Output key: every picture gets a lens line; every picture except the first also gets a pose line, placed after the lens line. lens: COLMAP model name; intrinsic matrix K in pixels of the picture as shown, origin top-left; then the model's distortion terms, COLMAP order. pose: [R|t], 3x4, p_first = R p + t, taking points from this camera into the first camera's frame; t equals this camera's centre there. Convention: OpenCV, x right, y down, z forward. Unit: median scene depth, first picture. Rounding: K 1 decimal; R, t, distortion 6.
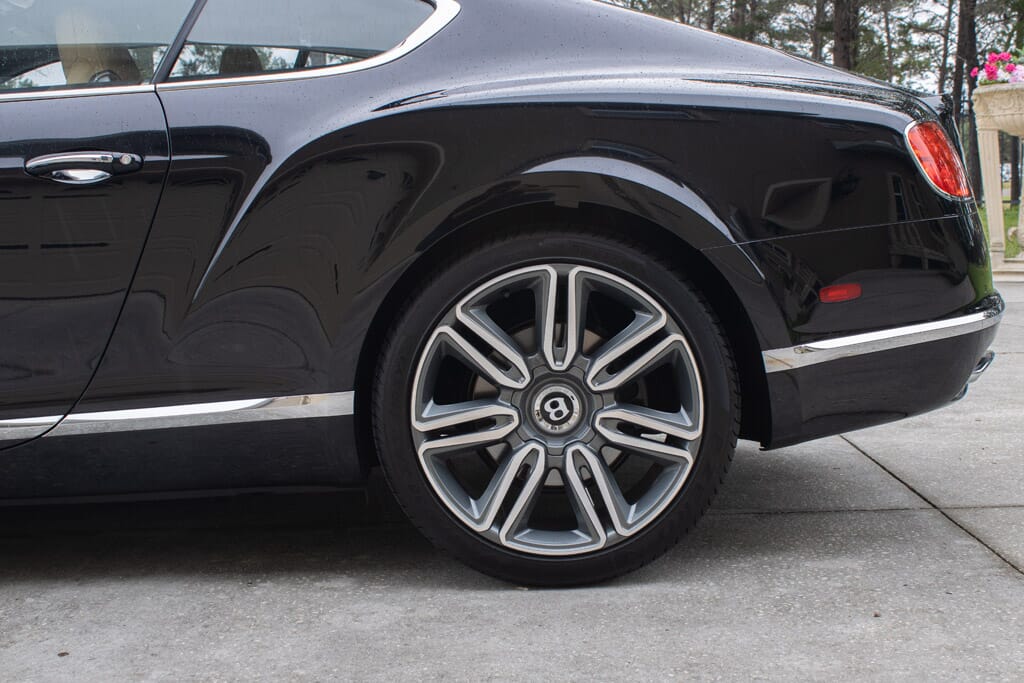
lens RADIAL K [[1393.8, 0, 512.0], [0, 1393.8, 341.5], [0, 0, 1]] dist [-0.153579, 0.543530]
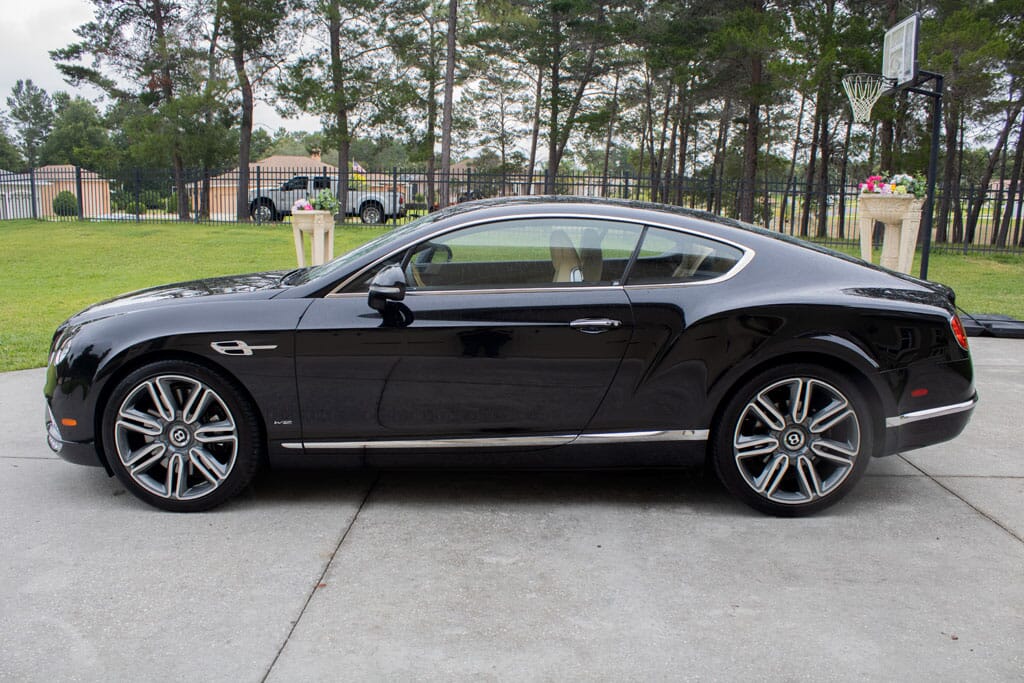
lens RADIAL K [[851.4, 0, 512.0], [0, 851.4, 341.5], [0, 0, 1]] dist [-0.067996, 0.001927]
pose [[0.999034, 0.042692, 0.010452, -0.450245], [-0.043305, 0.996751, 0.067912, -0.184762], [-0.007518, -0.068299, 0.997637, -0.356281]]
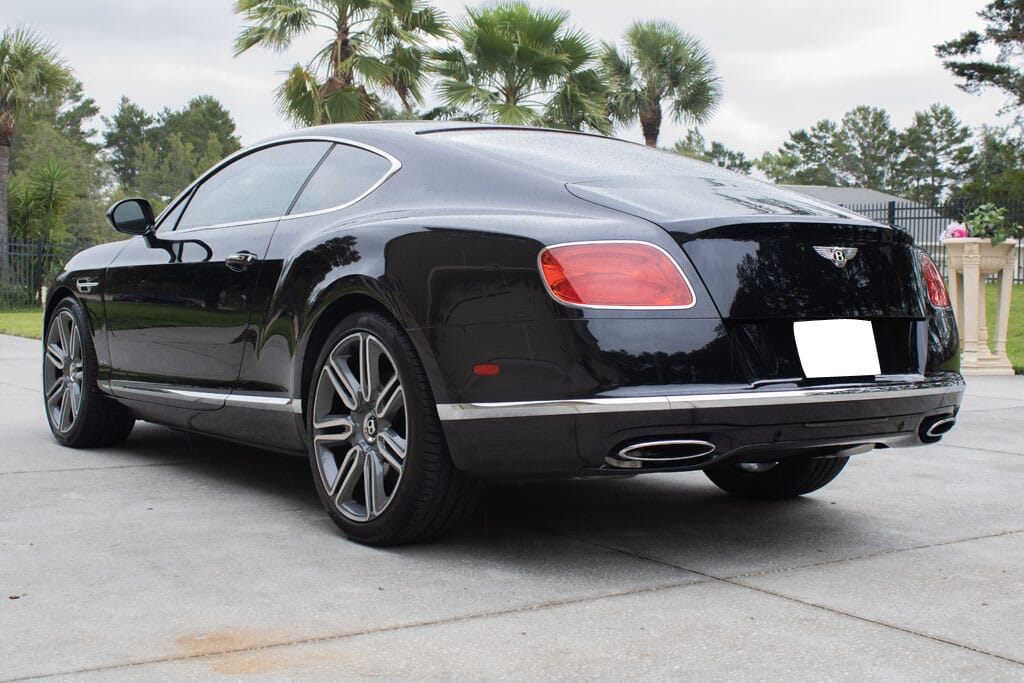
lens RADIAL K [[1393.8, 0, 512.0], [0, 1393.8, 341.5], [0, 0, 1]] dist [-0.153579, 0.543530]
pose [[0.557166, 0.074751, -0.827030, 1.397876], [-0.106104, 0.994185, 0.018377, -0.091275], [0.823595, 0.077512, 0.561857, 0.258451]]
